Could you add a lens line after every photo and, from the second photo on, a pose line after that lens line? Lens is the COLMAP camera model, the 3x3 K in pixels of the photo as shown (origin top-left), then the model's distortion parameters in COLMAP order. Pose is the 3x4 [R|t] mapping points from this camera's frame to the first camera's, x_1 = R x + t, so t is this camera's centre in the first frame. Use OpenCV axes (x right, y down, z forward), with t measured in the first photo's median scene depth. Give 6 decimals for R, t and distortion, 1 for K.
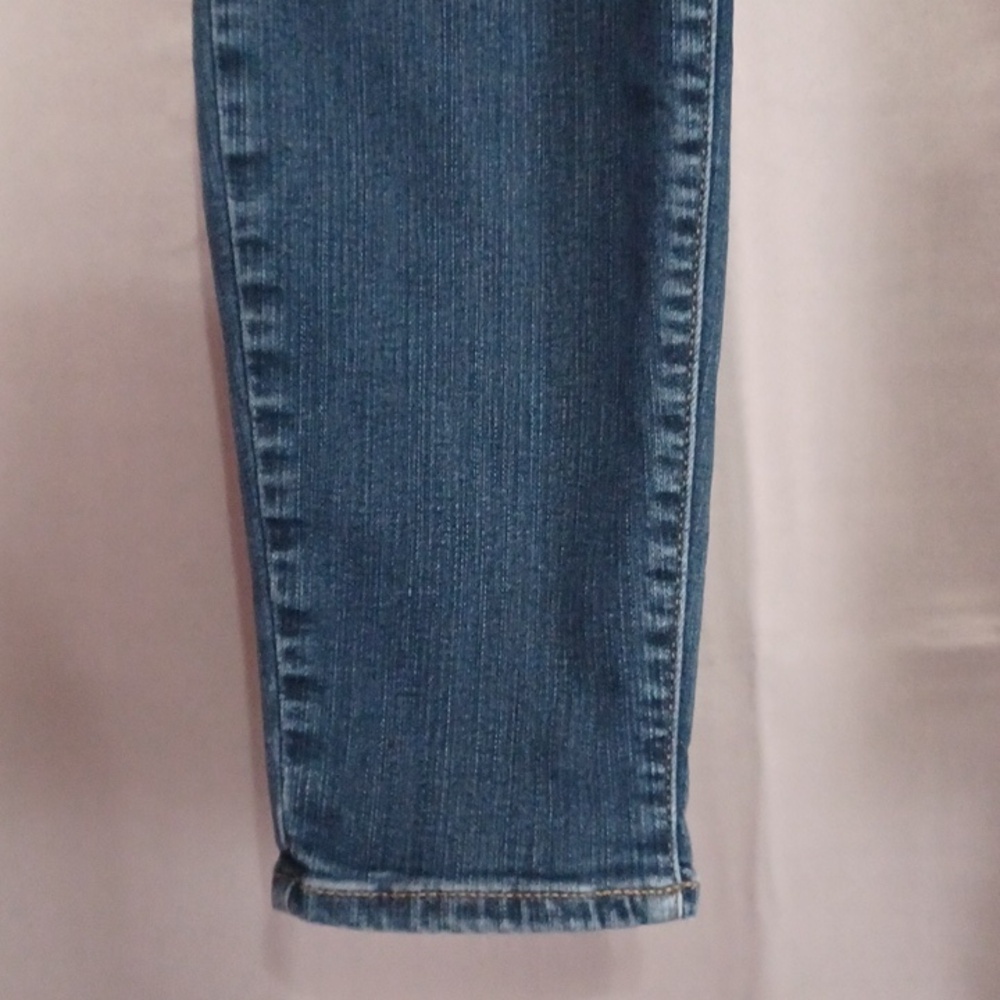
lens RADIAL K [[1559.6, 0, 500.2], [0, 1559.6, 499.9], [0, 0, 1]] dist [0.084776, 0.000000]
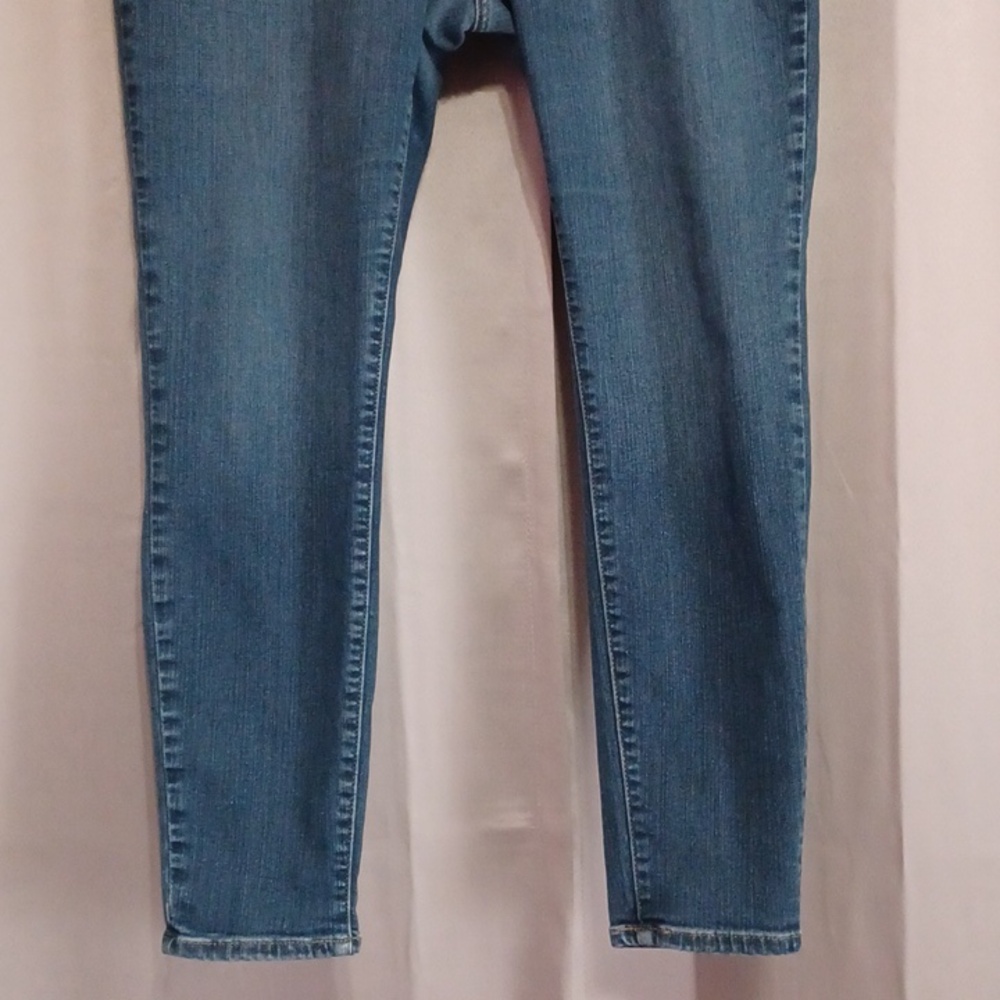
lens RADIAL K [[1559.6, 0, 502.5], [0, 1559.6, 504.1], [0, 0, 1]] dist [0.084776, 0.000000]
pose [[0.996893, 0.017936, 0.076697, 0.145515], [-0.008919, 0.993171, -0.116329, -0.104729], [-0.078260, 0.115283, 0.990245, -1.265603]]
